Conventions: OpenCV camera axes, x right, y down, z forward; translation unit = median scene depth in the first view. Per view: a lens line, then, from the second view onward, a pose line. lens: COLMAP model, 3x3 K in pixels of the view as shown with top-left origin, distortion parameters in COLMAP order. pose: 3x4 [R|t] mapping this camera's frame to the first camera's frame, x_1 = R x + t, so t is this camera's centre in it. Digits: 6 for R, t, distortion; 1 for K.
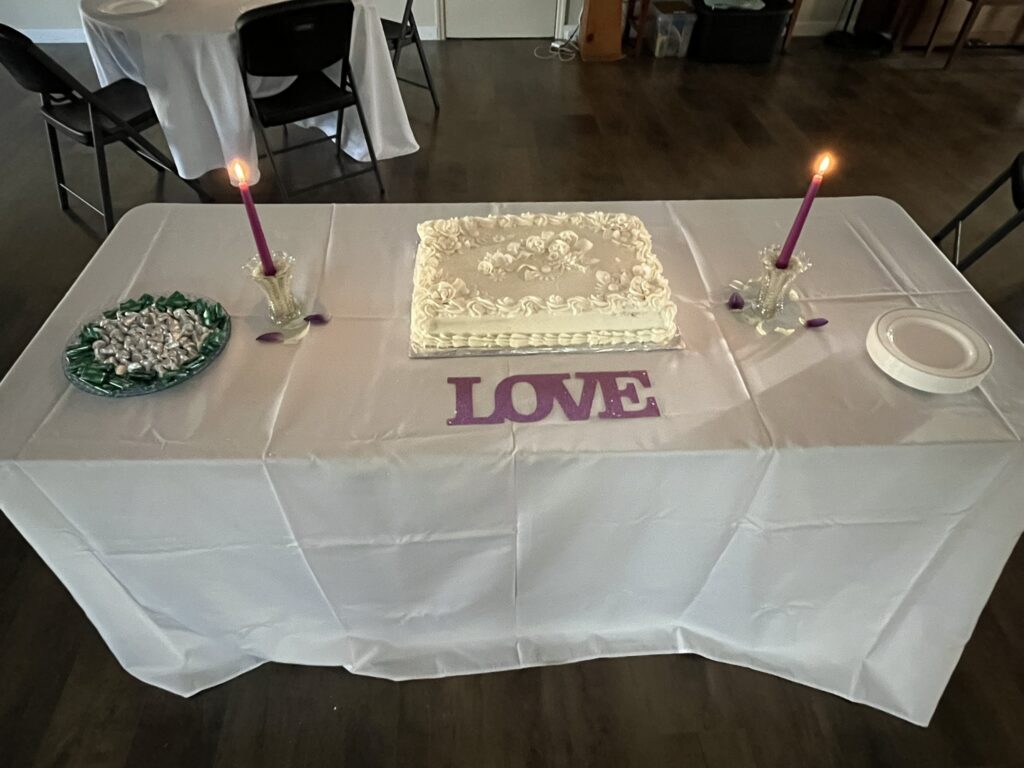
lens RADIAL K [[617.4, 0, 507.8], [0, 617.4, 384.9], [0, 0, 1]] dist [-0.002496, -0.000690]
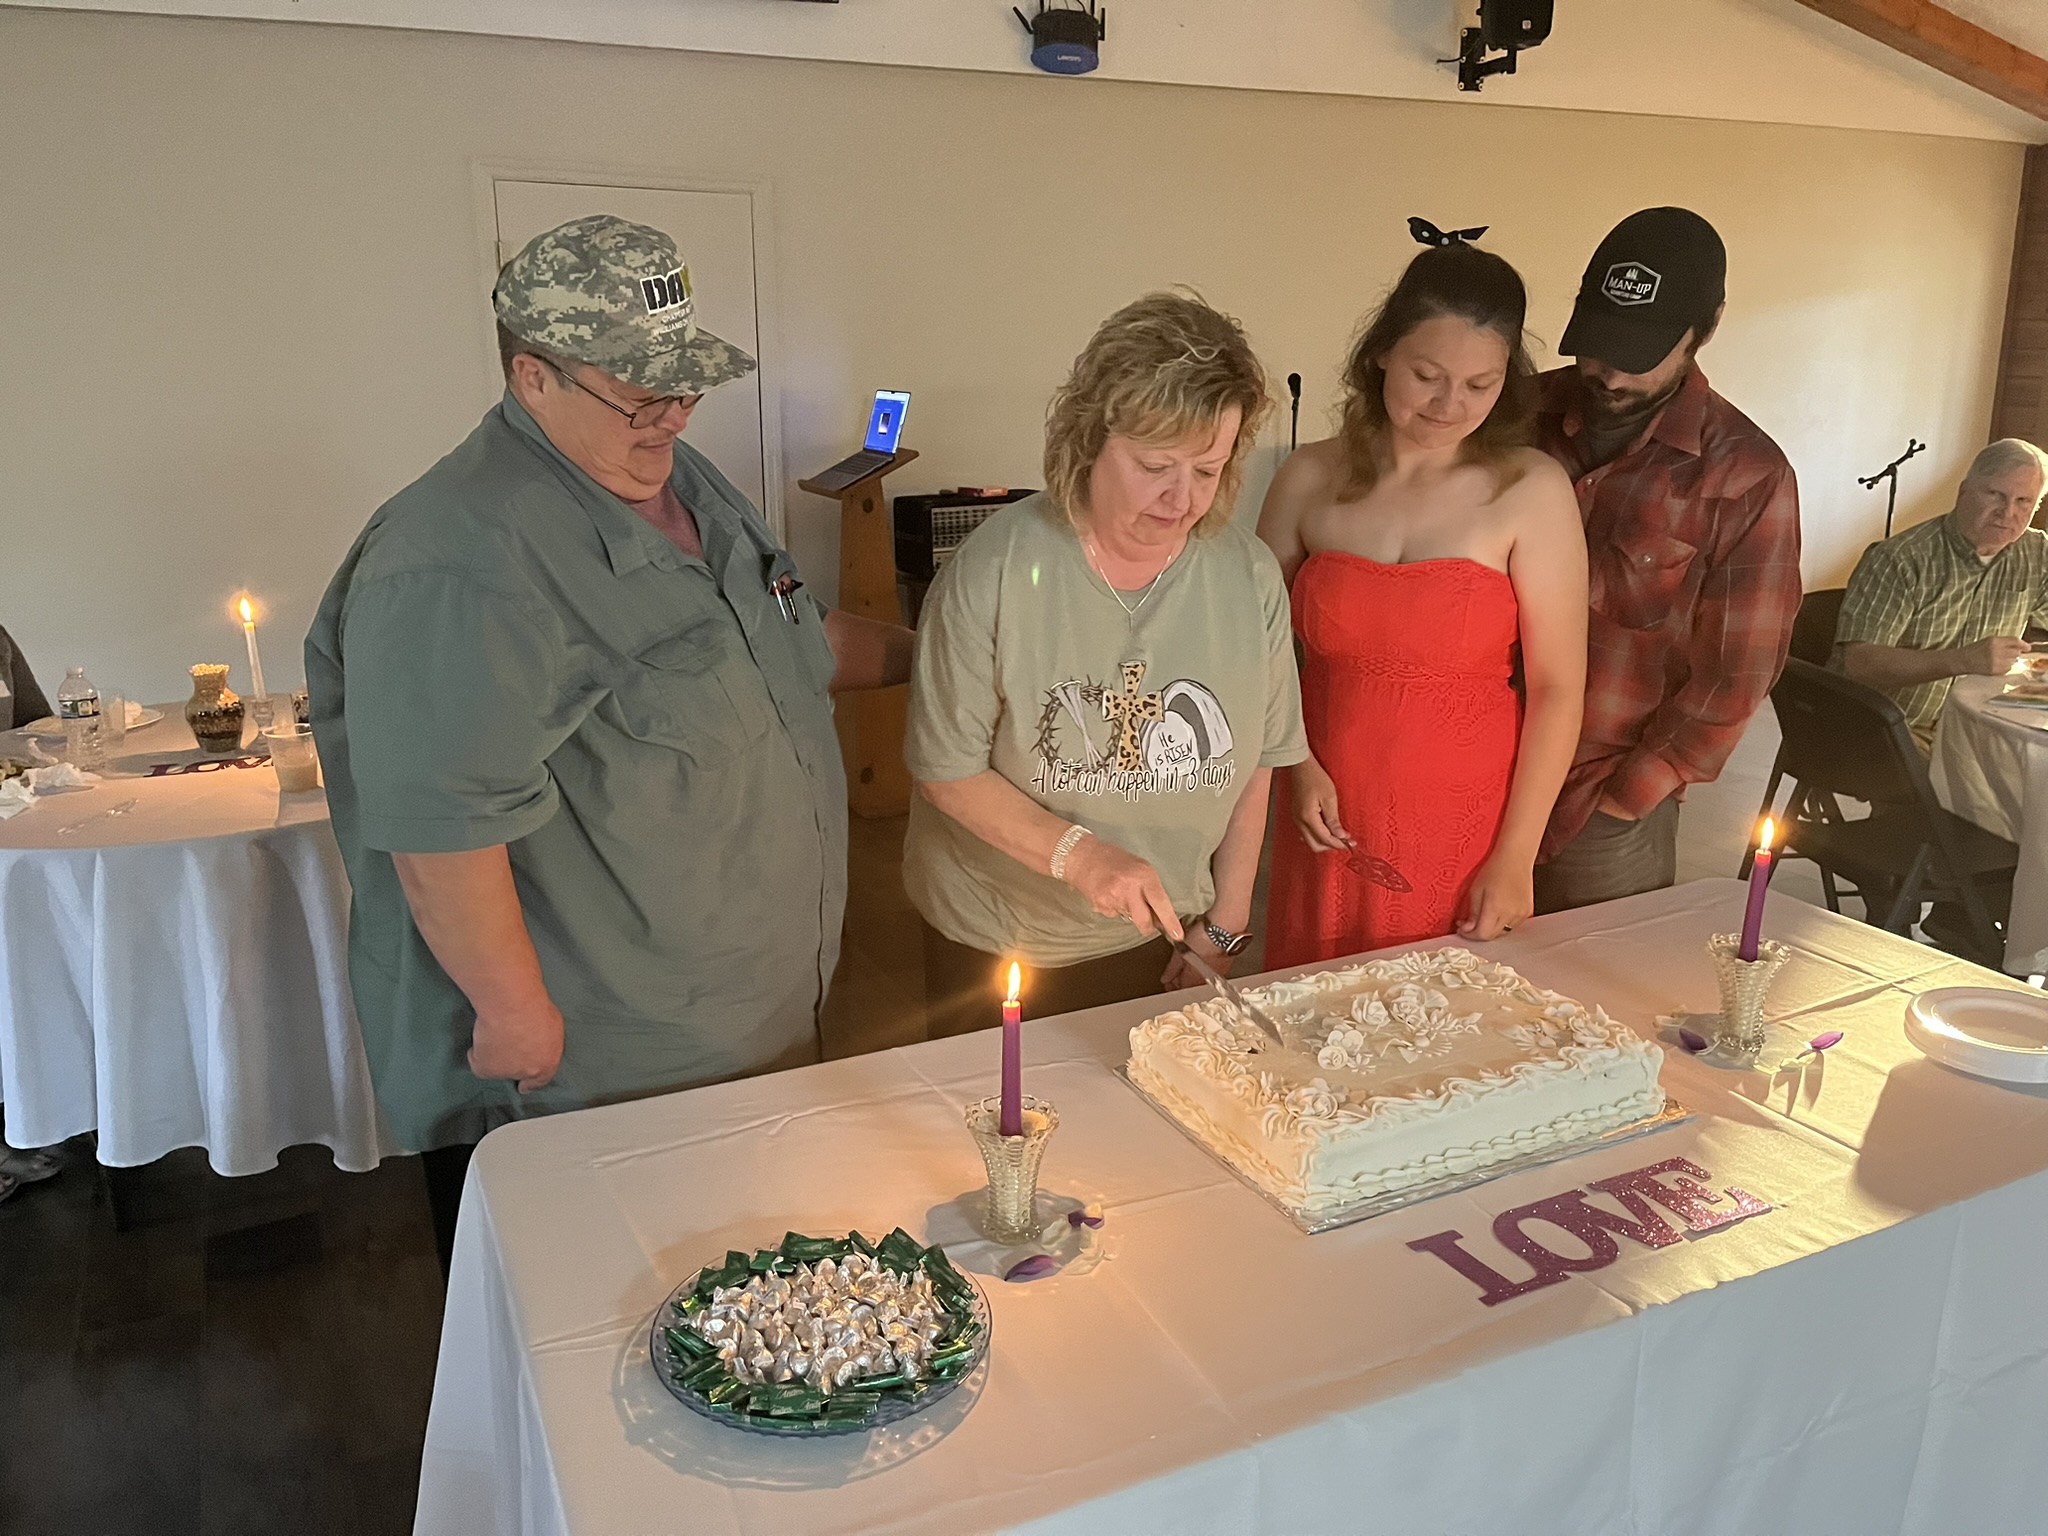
lens RADIAL K [[1555.3, 0, 1027.6], [0, 1555.3, 764.9], [0, 0, 1]] dist [0.030466, 0.000618]
pose [[0.921301, -0.120035, 0.369860, -0.842844], [0.292146, 0.841393, -0.454653, 0.157823], [-0.256623, 0.526925, 0.810243, -0.219347]]
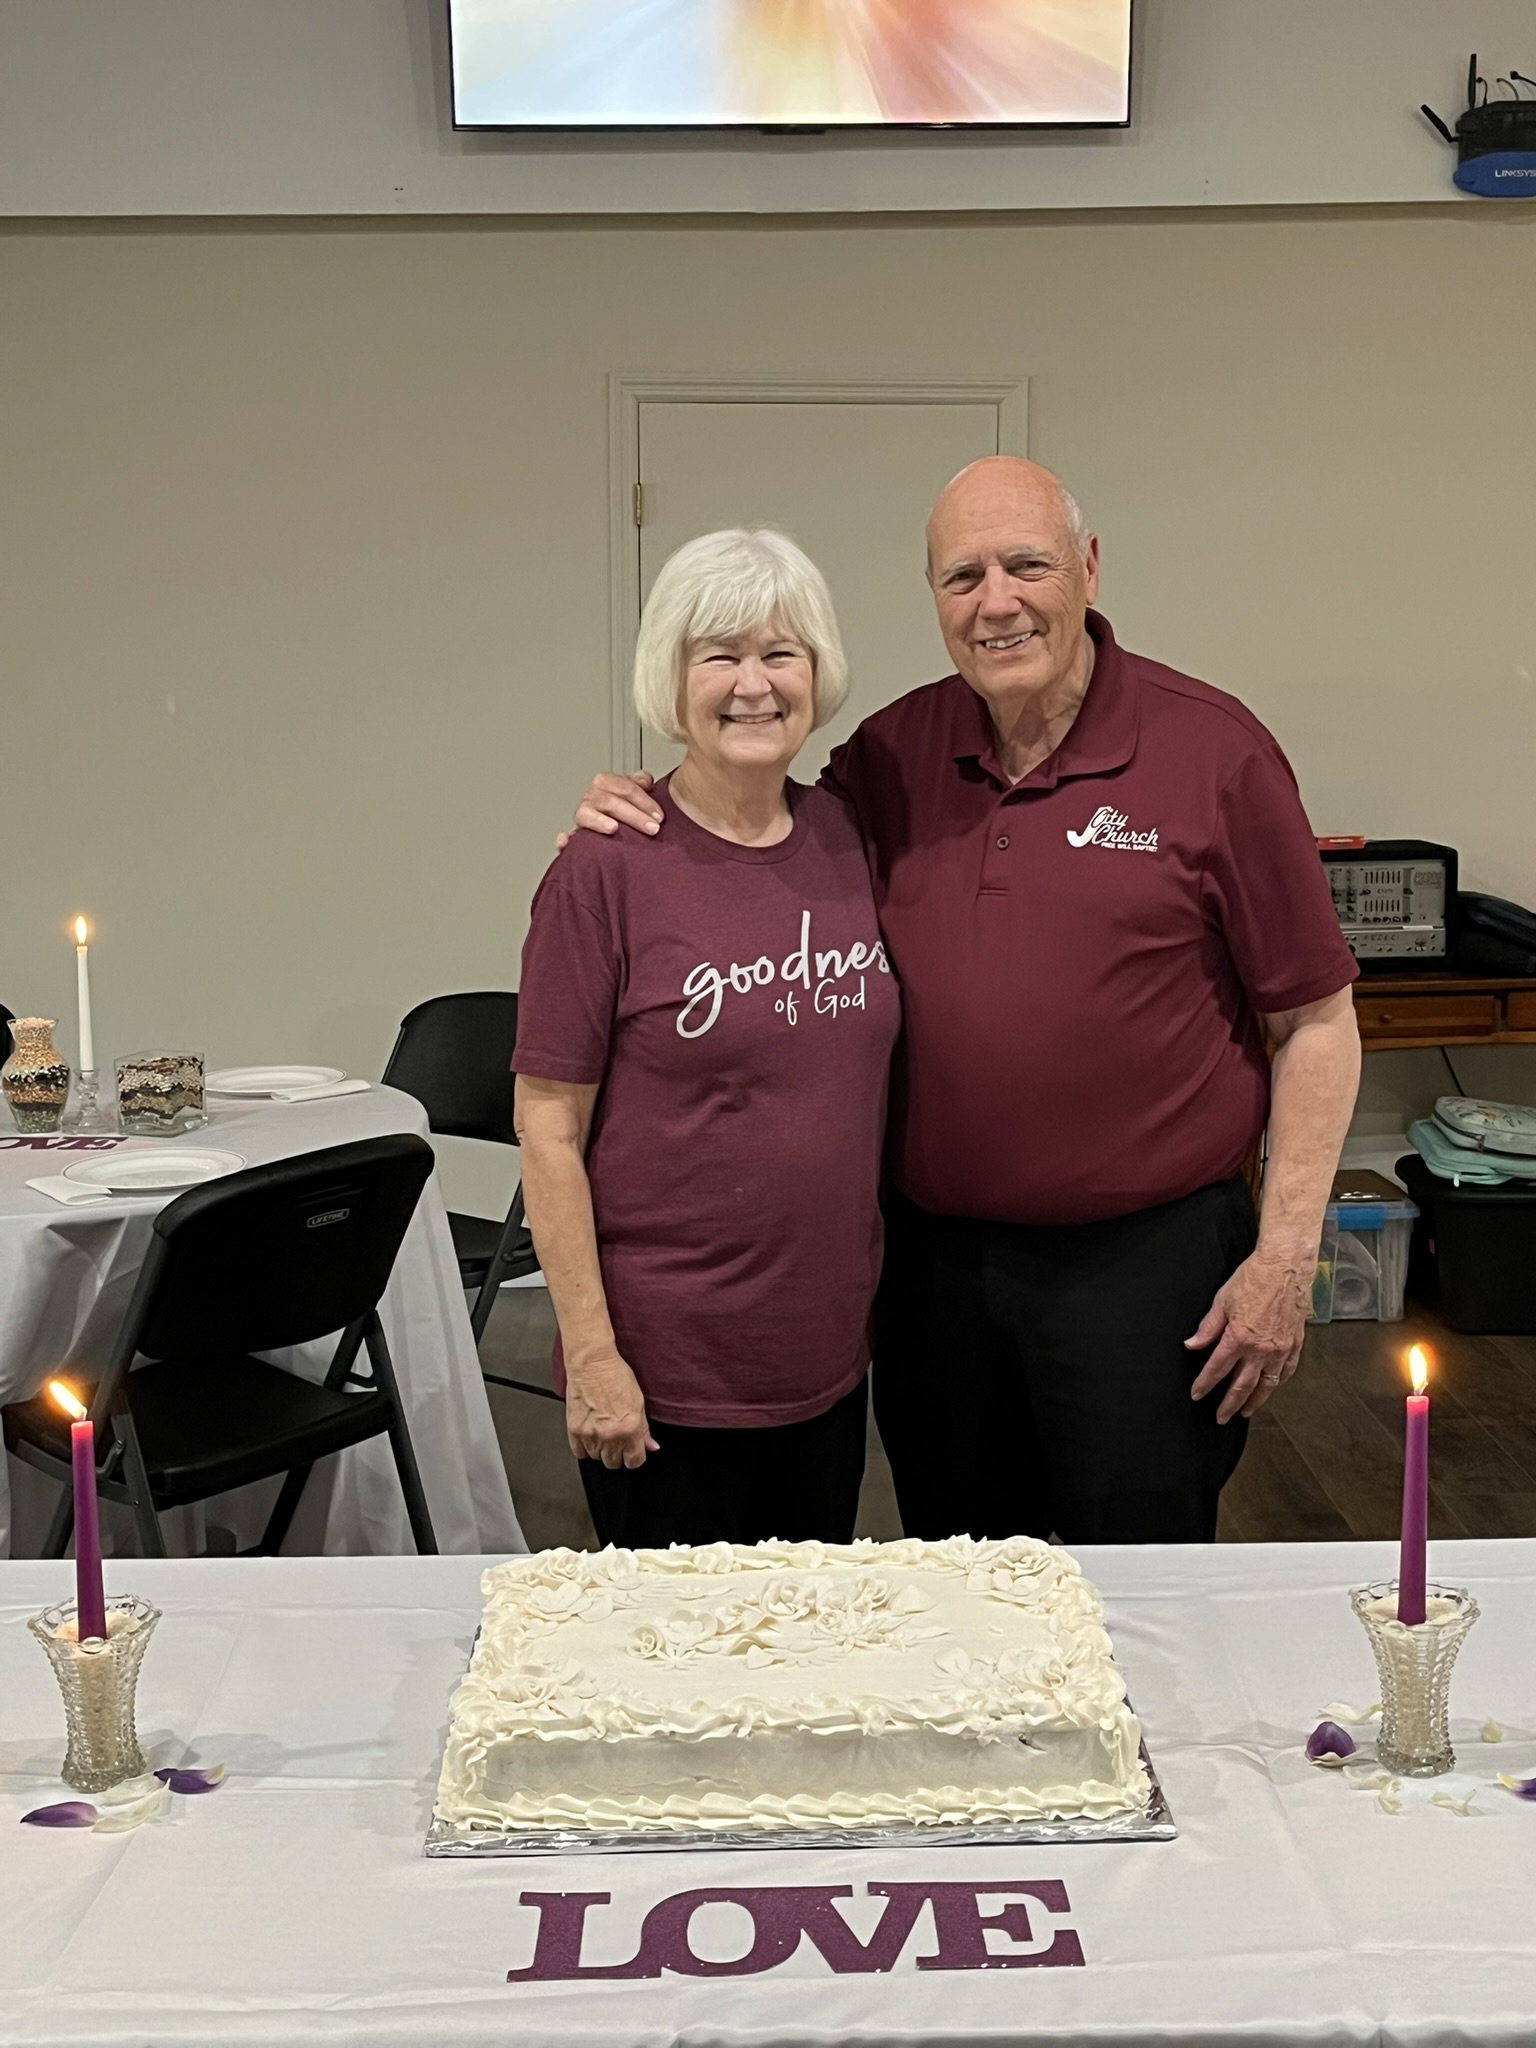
lens RADIAL K [[2507.2, 0, 785.9], [0, 2507.2, 1019.9], [0, 0, 1]] dist [0.091101, -0.280005]
pose [[0.998942, -0.017818, -0.042403, 0.135021], [-0.011166, 0.800388, -0.599379, 0.476311], [0.044618, 0.599218, 0.799342, -0.519048]]
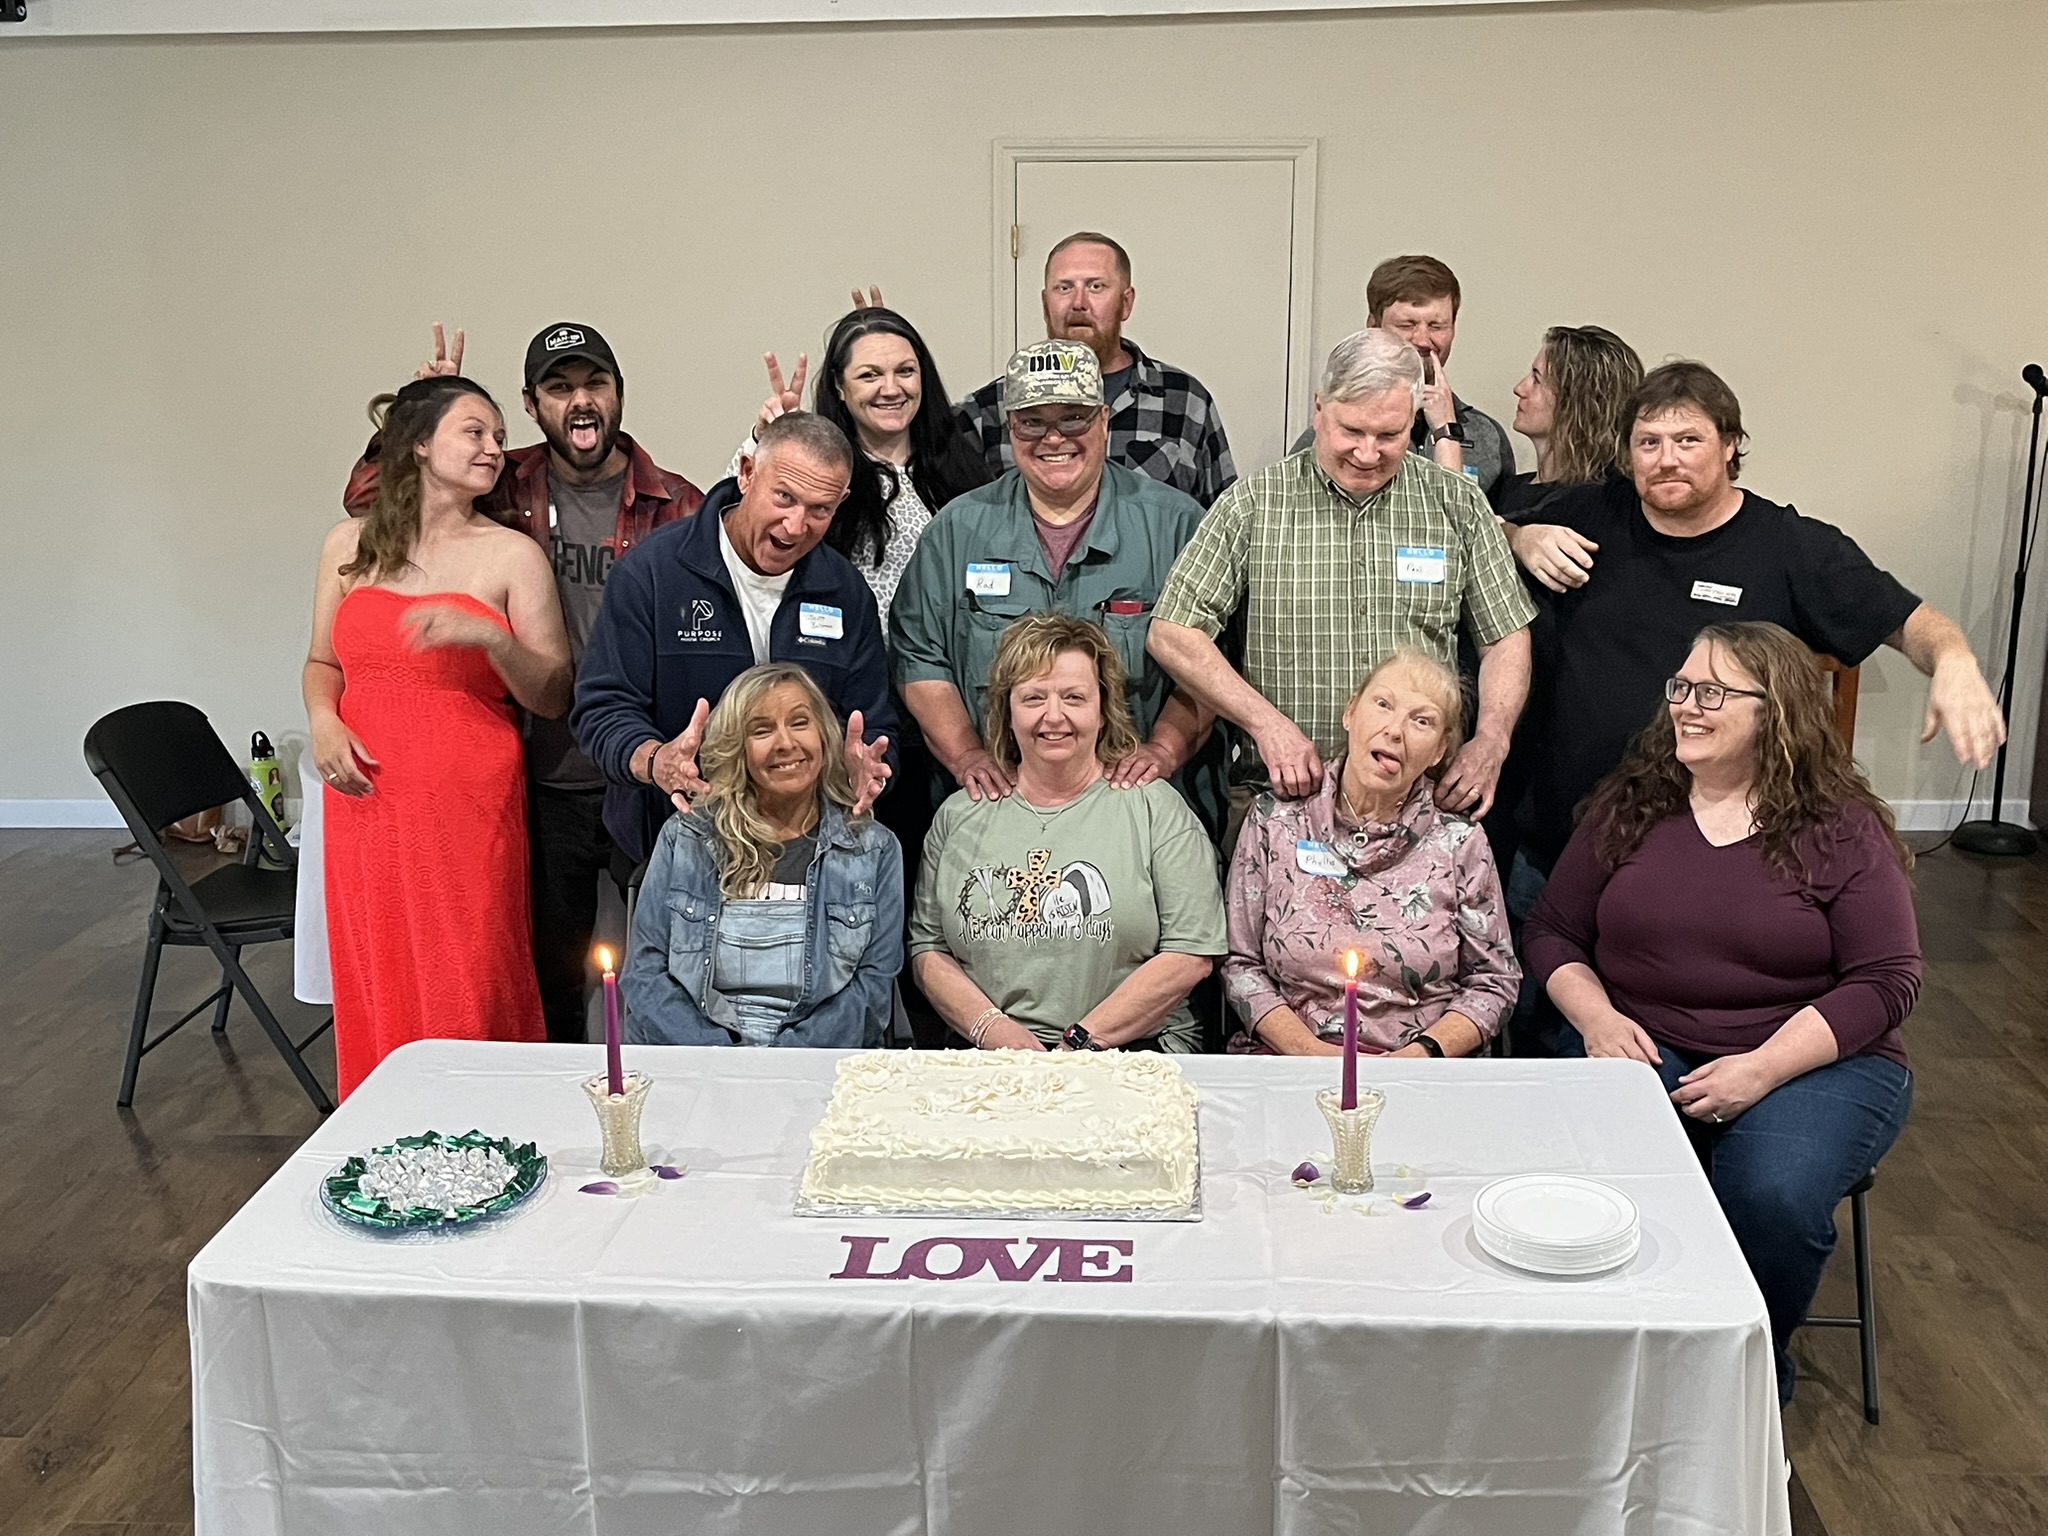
lens RADIAL K [[2185.4, 0, 1000.9], [0, 2185.4, 780.0], [0, 0, 1]] dist [0.149648, -0.613758]
pose [[0.990730, 0.004682, -0.135768, 0.411651], [-0.073943, 0.856976, -0.510024, 0.794968], [0.113961, 0.515335, 0.849378, -1.337433]]
